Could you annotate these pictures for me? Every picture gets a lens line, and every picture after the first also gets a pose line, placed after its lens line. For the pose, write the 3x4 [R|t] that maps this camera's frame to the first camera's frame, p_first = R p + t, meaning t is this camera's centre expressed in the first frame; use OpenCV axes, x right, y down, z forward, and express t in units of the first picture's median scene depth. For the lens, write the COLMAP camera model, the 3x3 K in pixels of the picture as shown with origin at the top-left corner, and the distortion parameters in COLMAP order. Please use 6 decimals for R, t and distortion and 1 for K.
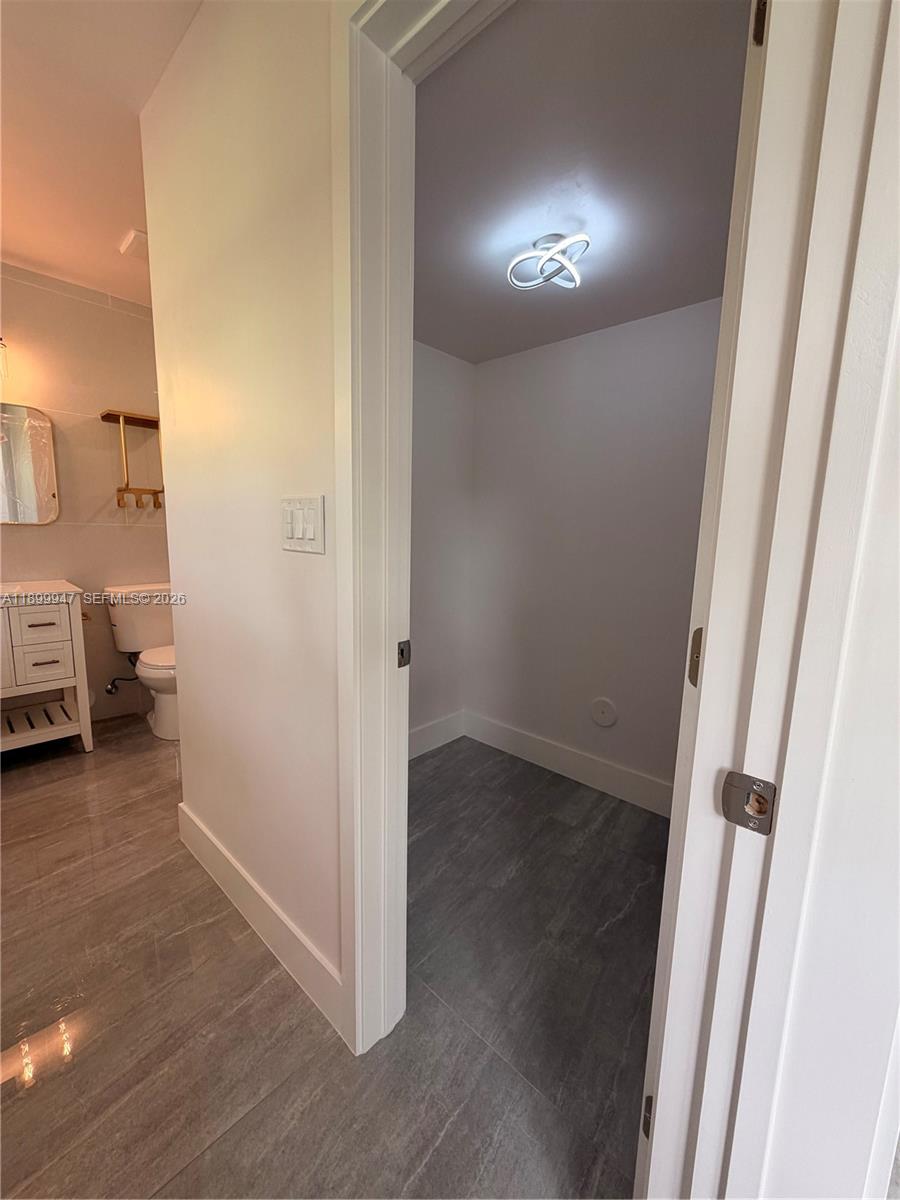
lens RADIAL K [[478.5, 0, 449.7], [0, 478.5, 602.2], [0, 0, 1]] dist [-0.001146, 0.000464]
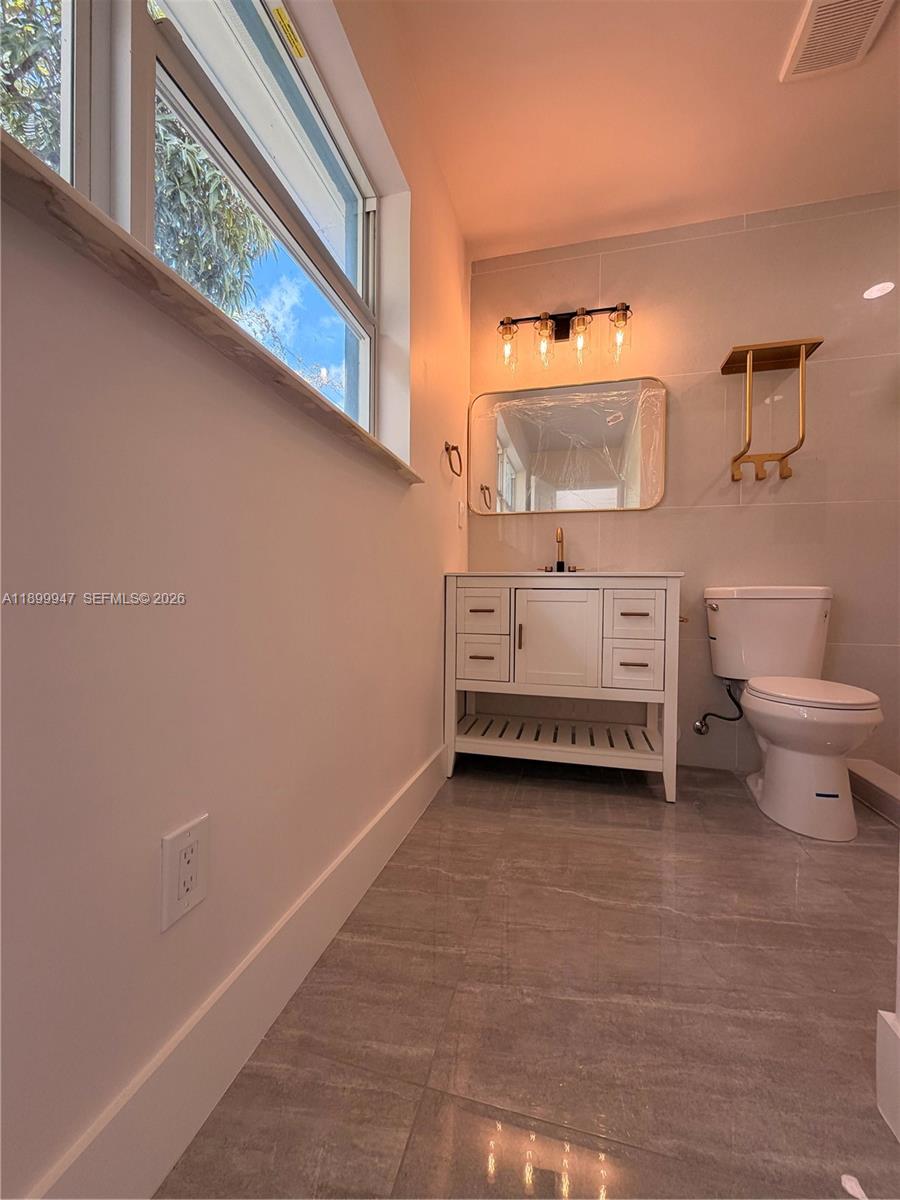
lens RADIAL K [[478.5, 0, 449.7], [0, 478.5, 602.2], [0, 0, 1]] dist [-0.001146, 0.000464]
pose [[0.478497, -0.014709, -0.877966, -0.296651], [-0.134127, 0.986902, -0.089634, 0.133493], [0.867785, 0.160649, 0.470257, 0.350216]]
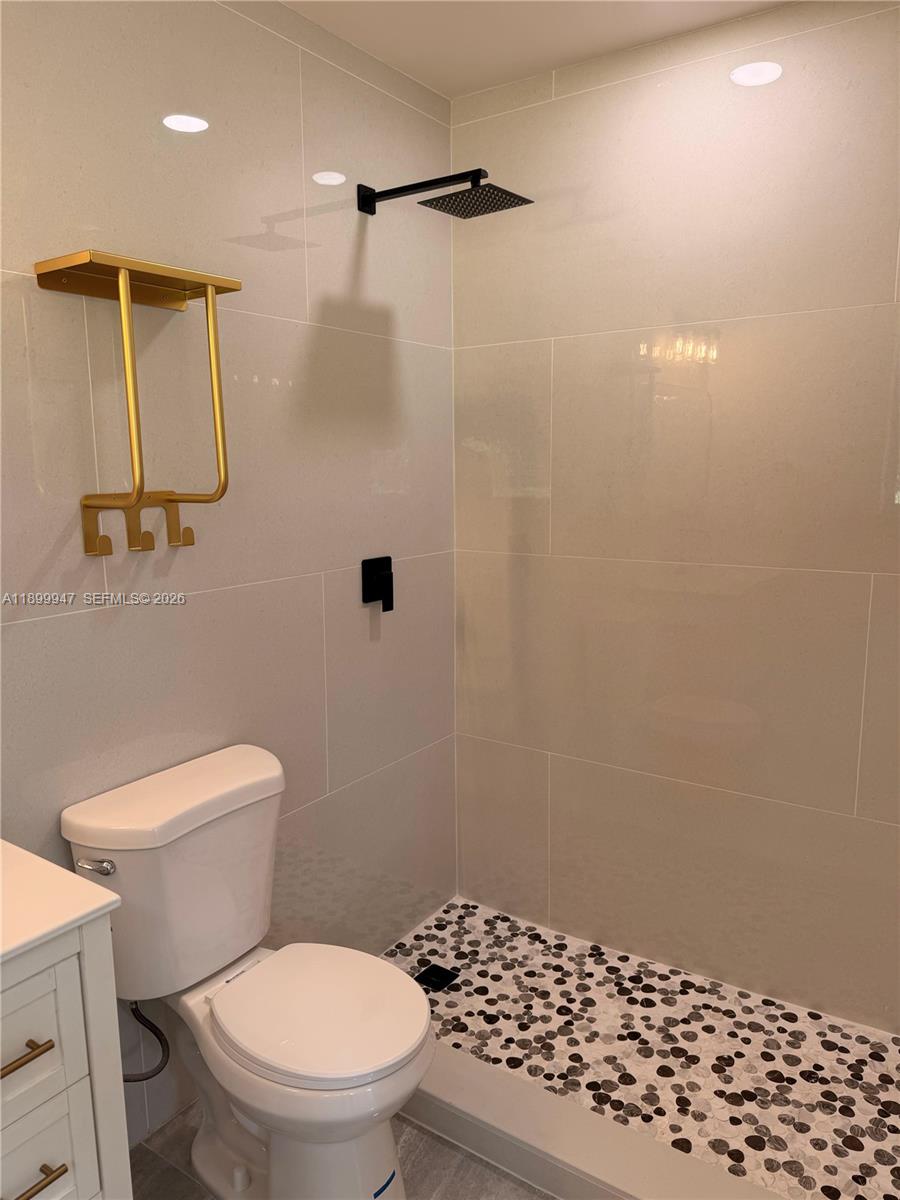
lens RADIAL K [[831.0, 0, 450.0], [0, 831.0, 600.0], [0, 0, 1]] dist [0.131980, -0.239165]
pose [[0.989701, -0.057439, 0.131117, -0.622334], [0.055142, 0.998256, 0.021086, -0.197906], [-0.132100, -0.013639, 0.991143, 0.475238]]
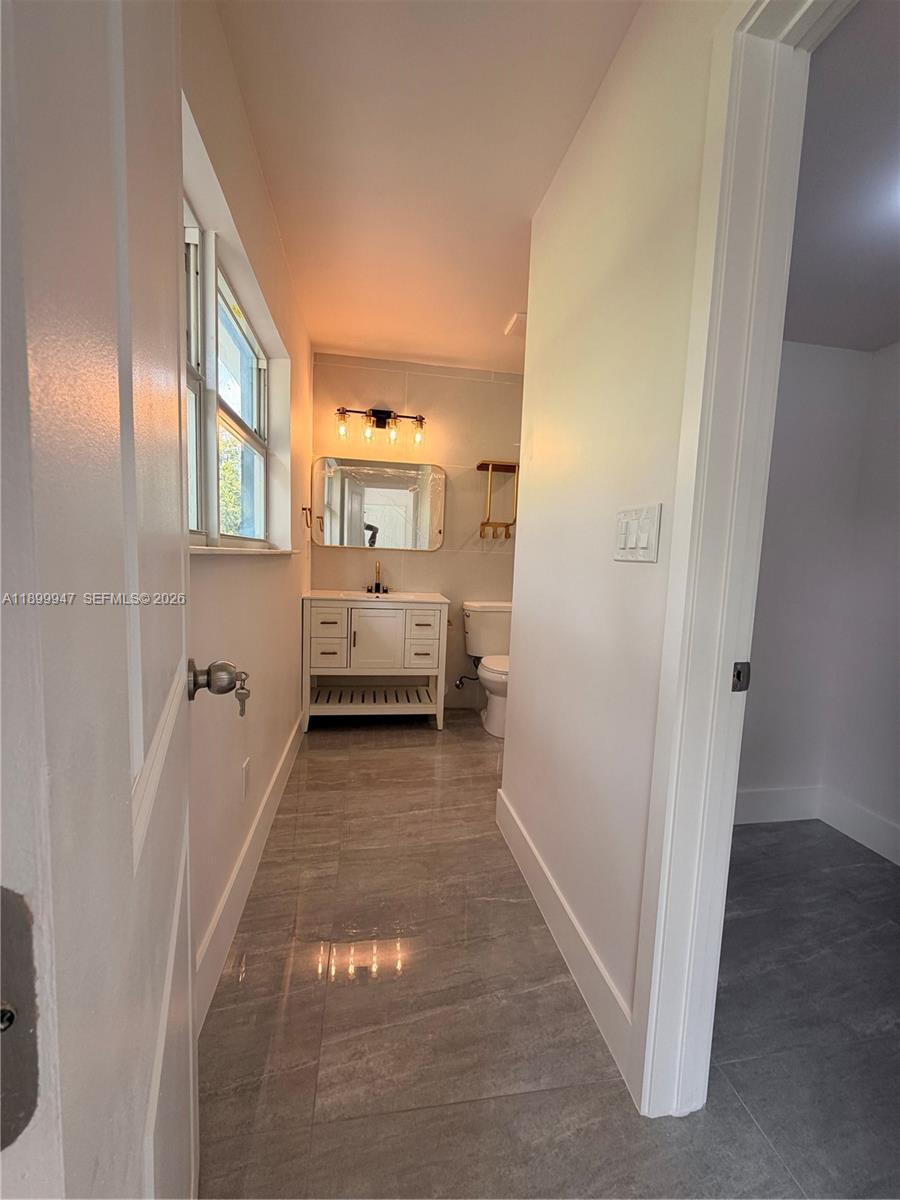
lens RADIAL K [[478.5, 0, 449.7], [0, 478.5, 602.2], [0, 0, 1]] dist [-0.001146, 0.000464]
pose [[0.794616, 0.065119, -0.603609, 0.000465], [-0.112299, 0.992840, -0.040724, 0.030332], [0.596635, 0.100144, 0.796239, -0.015935]]
